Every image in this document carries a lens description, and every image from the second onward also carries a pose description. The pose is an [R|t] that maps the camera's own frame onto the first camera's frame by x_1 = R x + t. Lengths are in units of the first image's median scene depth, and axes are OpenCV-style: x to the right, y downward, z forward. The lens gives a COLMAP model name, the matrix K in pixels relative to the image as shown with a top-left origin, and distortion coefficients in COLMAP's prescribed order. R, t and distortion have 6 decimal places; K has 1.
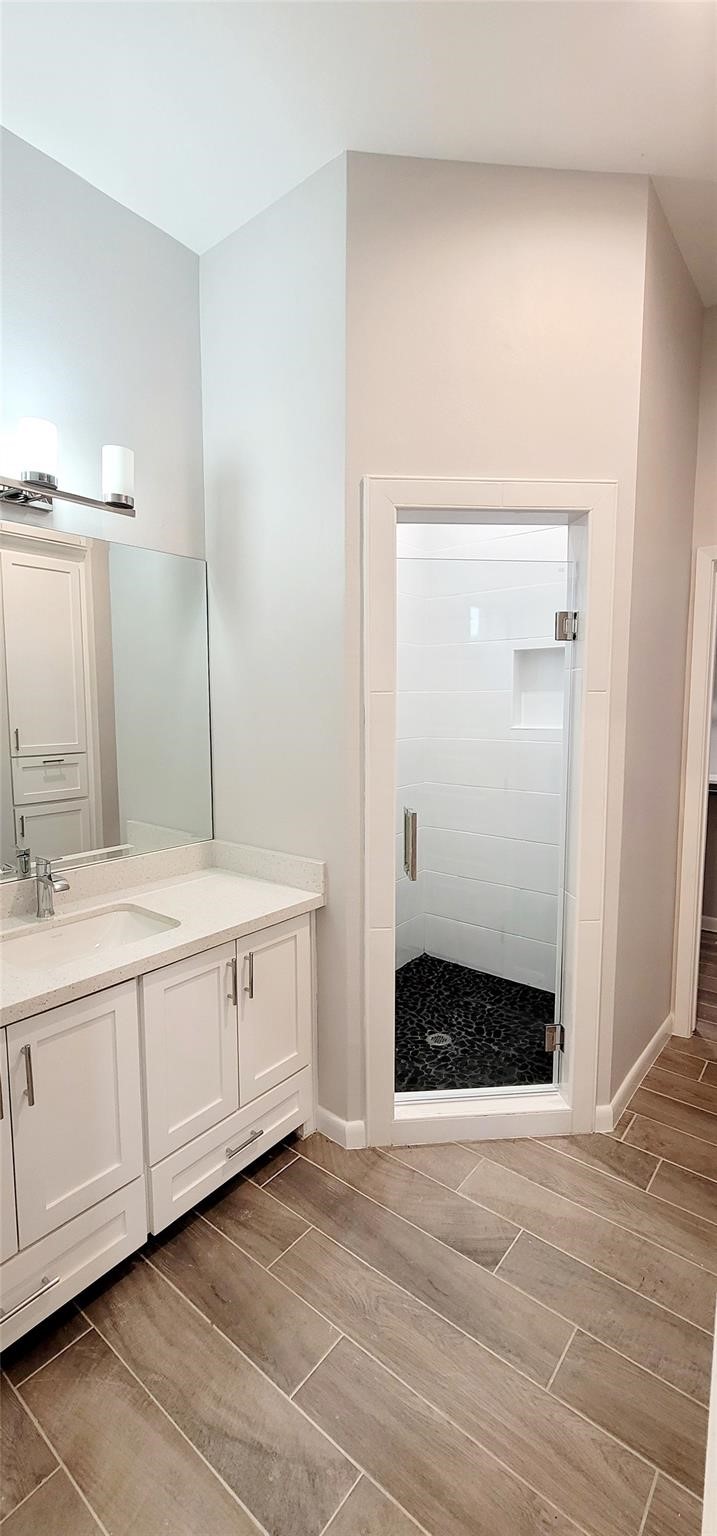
lens RADIAL K [[631.1, 0, 357.1], [0, 631.1, 763.6], [0, 0, 1]] dist [-0.000753, 0.000761]
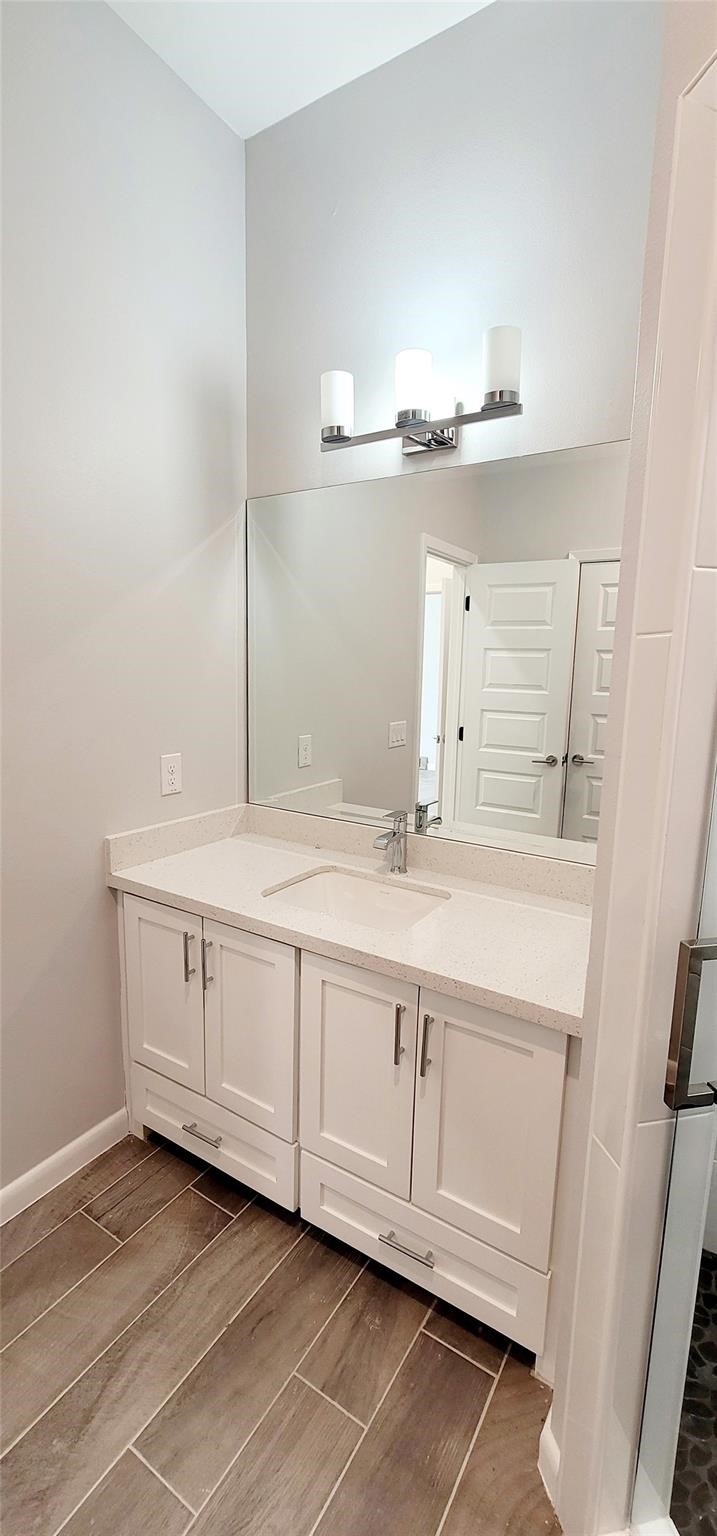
lens RADIAL K [[631.1, 0, 359.9], [0, 631.1, 773.1], [0, 0, 1]] dist [-0.000753, 0.000761]
pose [[0.121878, 0.176169, -0.976786, 0.512759], [-0.122776, 0.979240, 0.161292, -0.075000], [0.984922, 0.100268, 0.140977, 0.900845]]
